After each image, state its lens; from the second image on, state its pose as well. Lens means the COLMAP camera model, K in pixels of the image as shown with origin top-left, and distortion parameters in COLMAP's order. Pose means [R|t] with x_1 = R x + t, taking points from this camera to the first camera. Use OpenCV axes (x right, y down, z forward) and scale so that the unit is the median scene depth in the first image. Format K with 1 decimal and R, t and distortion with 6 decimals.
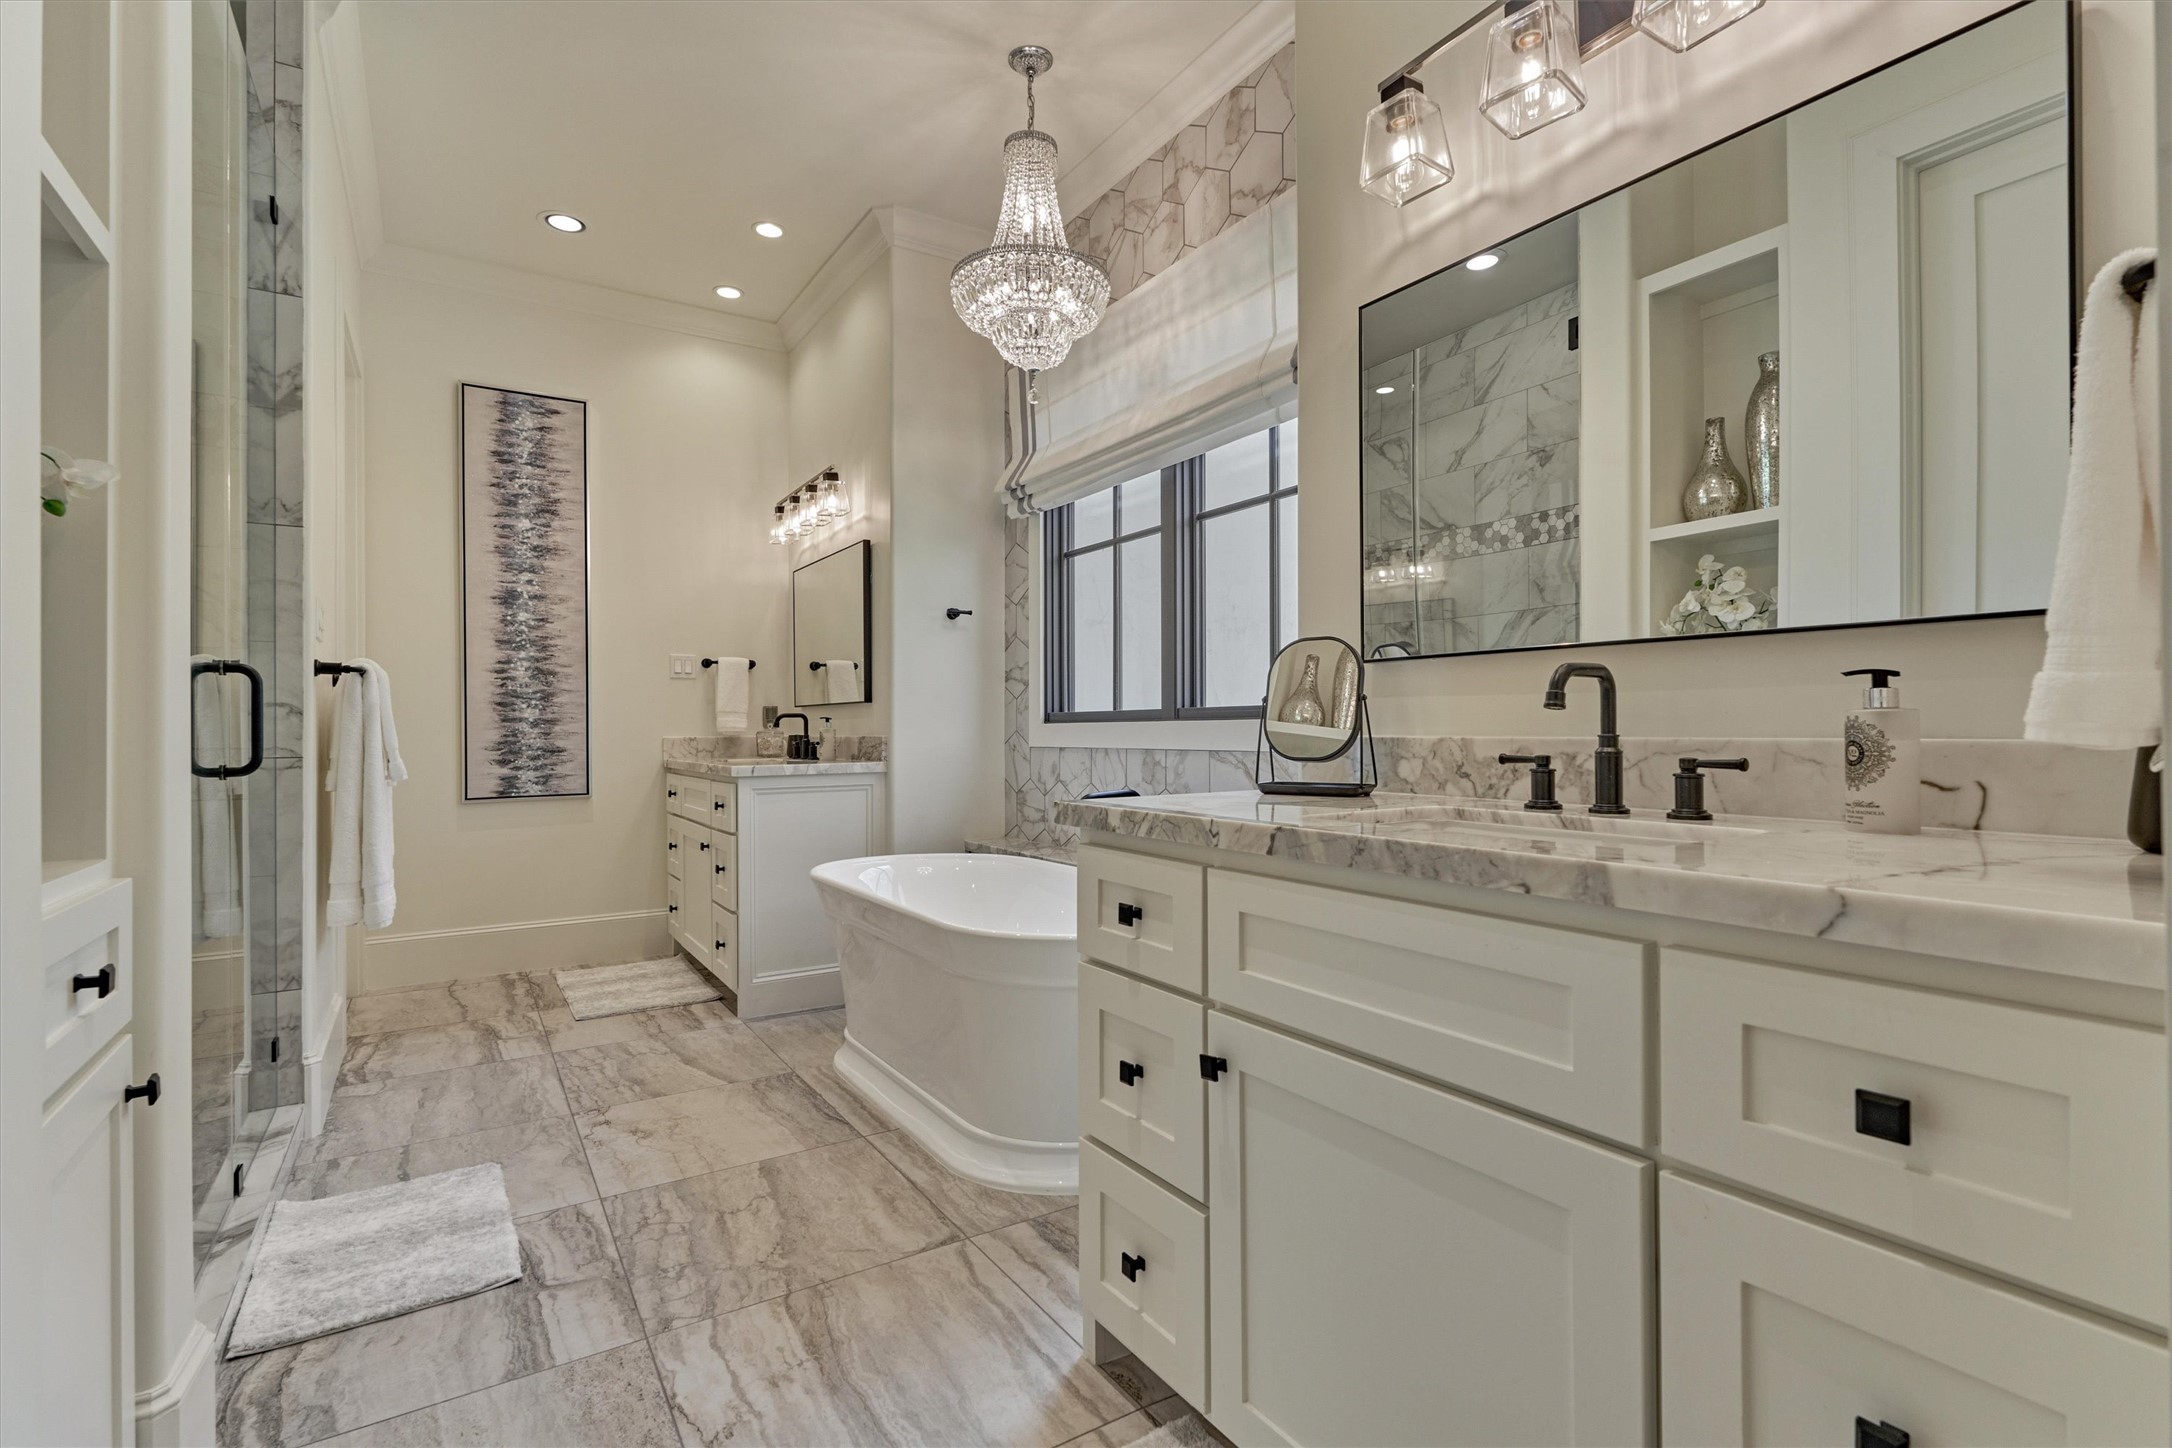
lens RADIAL K [[1019.2, 0, 1091.2], [0, 1019.2, 727.3], [0, 0, 1]] dist [0.000048, -0.000119]
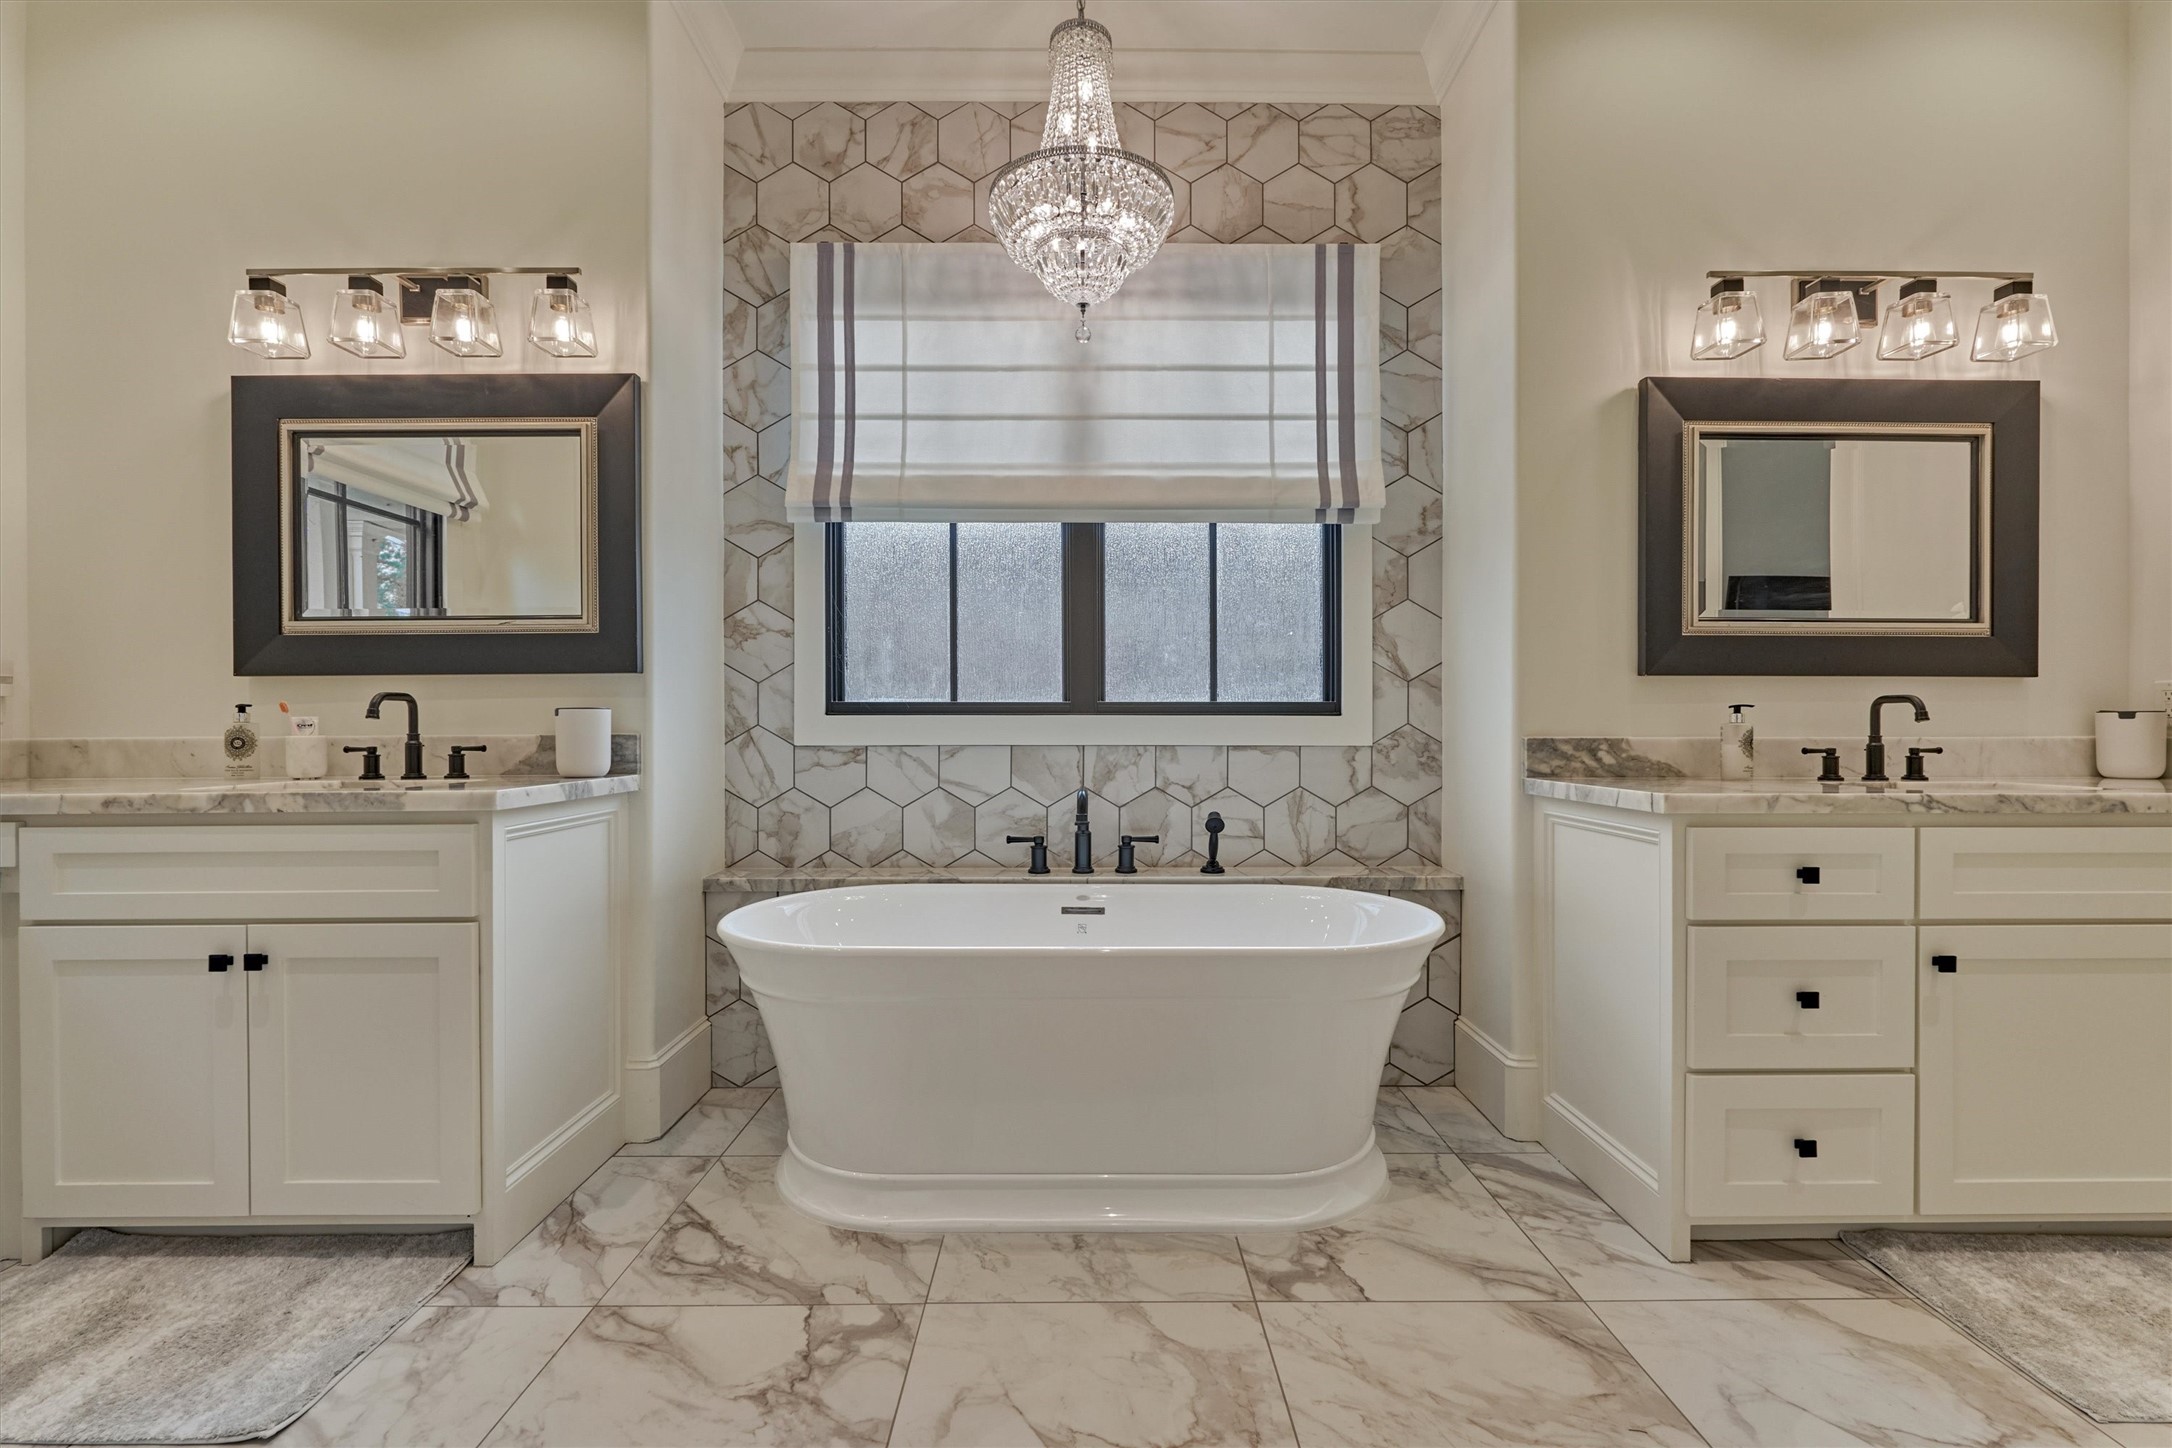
lens RADIAL K [[975.5, 0, 1086.0], [0, 975.5, 724.0], [0, 0, 1]] dist [-0.000785, -0.000205]
pose [[0.529775, 0.000774, 0.848138, -1.559456], [-0.009129, 0.999947, 0.004790, -0.008108], [-0.848089, -0.010280, 0.529754, 1.190543]]
